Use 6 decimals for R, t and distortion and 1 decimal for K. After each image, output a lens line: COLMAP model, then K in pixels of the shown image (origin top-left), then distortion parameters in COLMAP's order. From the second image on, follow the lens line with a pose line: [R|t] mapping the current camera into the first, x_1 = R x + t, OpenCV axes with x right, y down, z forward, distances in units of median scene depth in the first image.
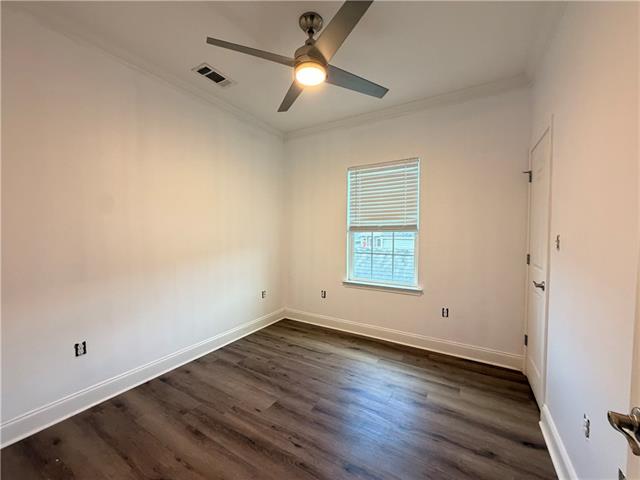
lens RADIAL K [[255.8, 0, 318.7], [0, 255.8, 240.9], [0, 0, 1]] dist [0.001944, -0.000205]
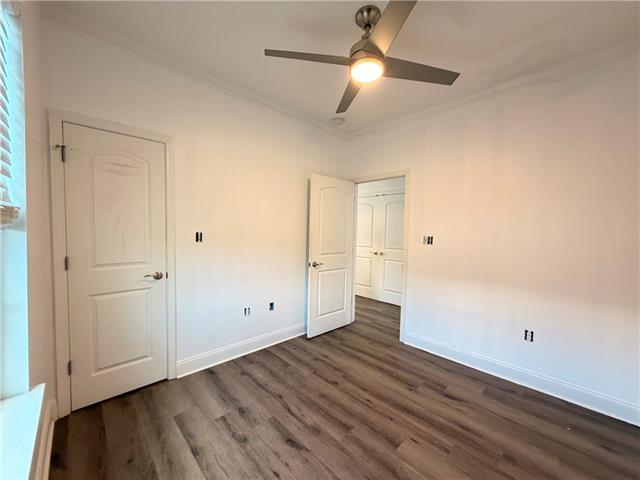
lens RADIAL K [[255.8, 0, 318.7], [0, 255.8, 240.9], [0, 0, 1]] dist [0.001944, -0.000205]
pose [[-0.965891, -0.035844, 0.256456, -0.120529], [-0.020583, 0.997867, 0.061947, -0.068990], [-0.258129, 0.054556, -0.964569, 1.882047]]
